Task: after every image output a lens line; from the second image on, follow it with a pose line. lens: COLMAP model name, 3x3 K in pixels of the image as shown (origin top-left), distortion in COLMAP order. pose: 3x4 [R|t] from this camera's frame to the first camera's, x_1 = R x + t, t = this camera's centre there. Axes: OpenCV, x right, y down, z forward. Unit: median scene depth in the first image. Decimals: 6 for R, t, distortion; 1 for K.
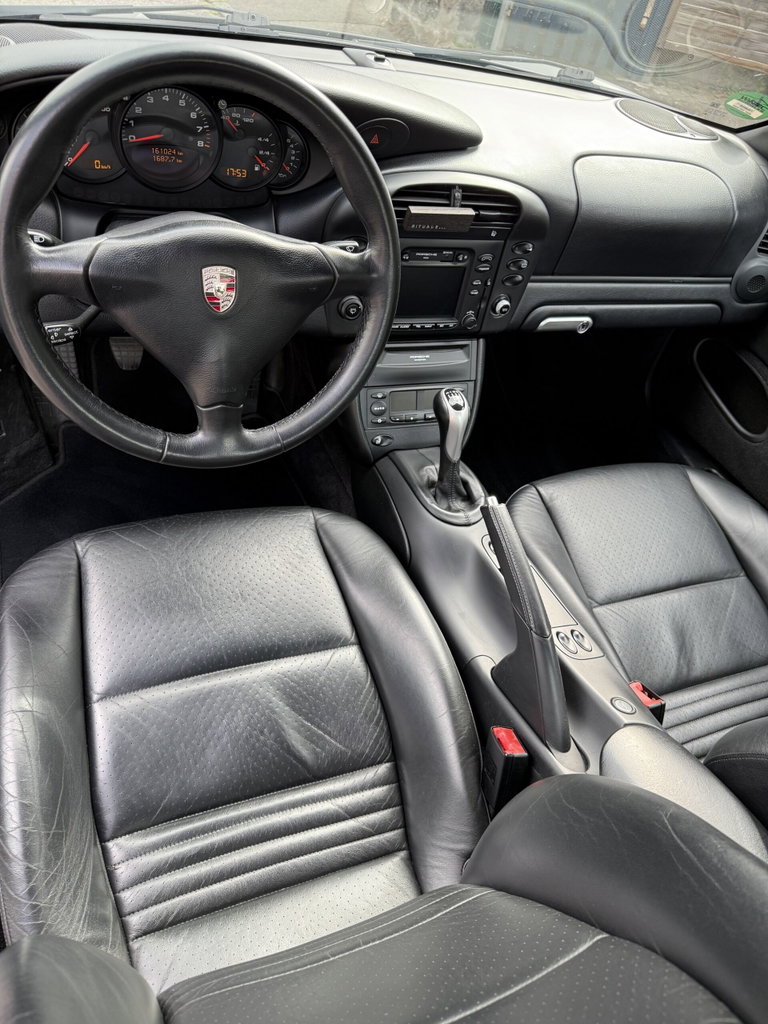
lens RADIAL K [[736.3, 0, 384.0], [0, 736.3, 512.0], [0, 0, 1]] dist [0.090488, -0.126519]
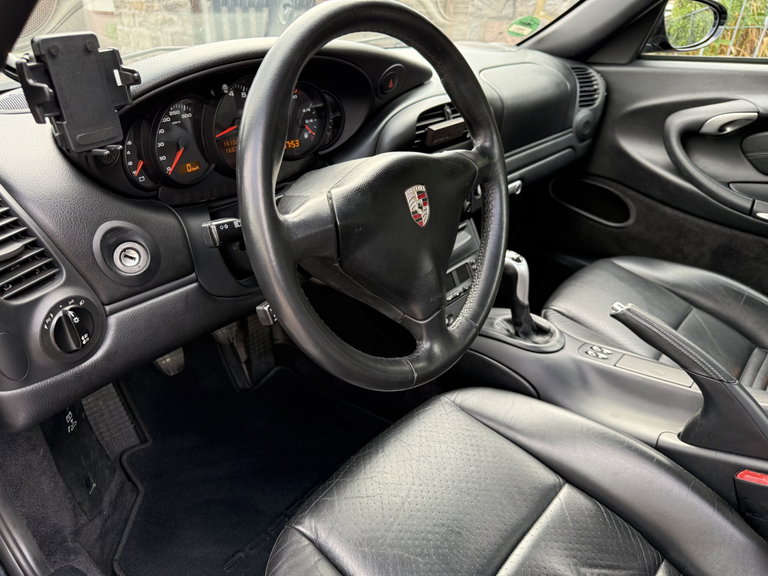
lens RADIAL K [[560.6, 0, 384.0], [0, 560.6, 288.0], [0, 0, 1]] dist [0.081474, -0.167251]
pose [[0.855922, -0.384205, 0.346099, -0.390893], [0.449860, 0.883293, -0.131985, -0.074460], [-0.254997, 0.268665, 0.928868, 0.197719]]
